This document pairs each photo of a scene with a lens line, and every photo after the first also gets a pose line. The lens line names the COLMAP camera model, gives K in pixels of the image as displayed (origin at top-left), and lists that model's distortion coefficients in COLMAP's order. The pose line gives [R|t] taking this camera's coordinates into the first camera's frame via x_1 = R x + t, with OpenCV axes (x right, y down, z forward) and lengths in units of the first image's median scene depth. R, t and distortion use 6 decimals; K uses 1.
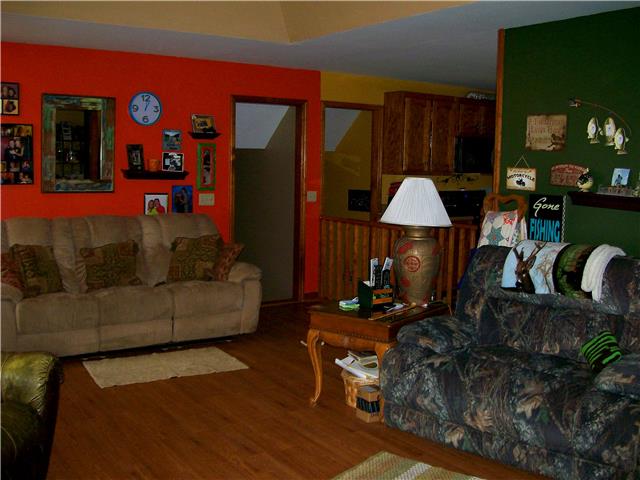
lens RADIAL K [[695.3, 0, 320.0], [0, 695.3, 240.0], [0, 0, 1]] dist [-0.155394, 0.049398]
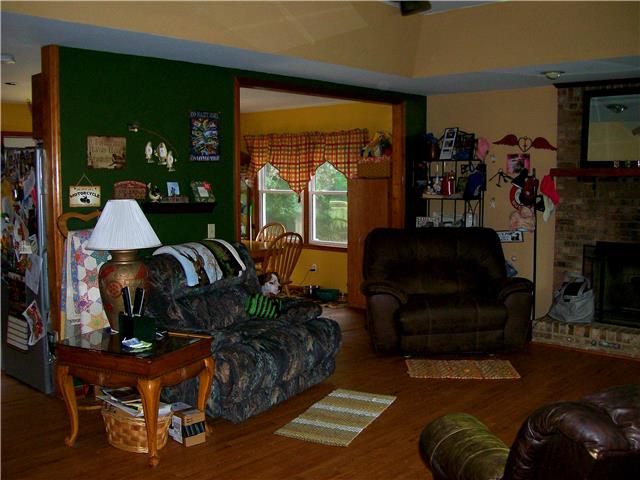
lens RADIAL K [[695.3, 0, 320.0], [0, 695.3, 240.0], [0, 0, 1]] dist [-0.155394, 0.049398]
pose [[-0.212319, -0.110703, 0.970910, -0.891819], [0.103355, 0.985446, 0.134962, -0.142251], [-0.971719, 0.129003, -0.197787, 0.972443]]
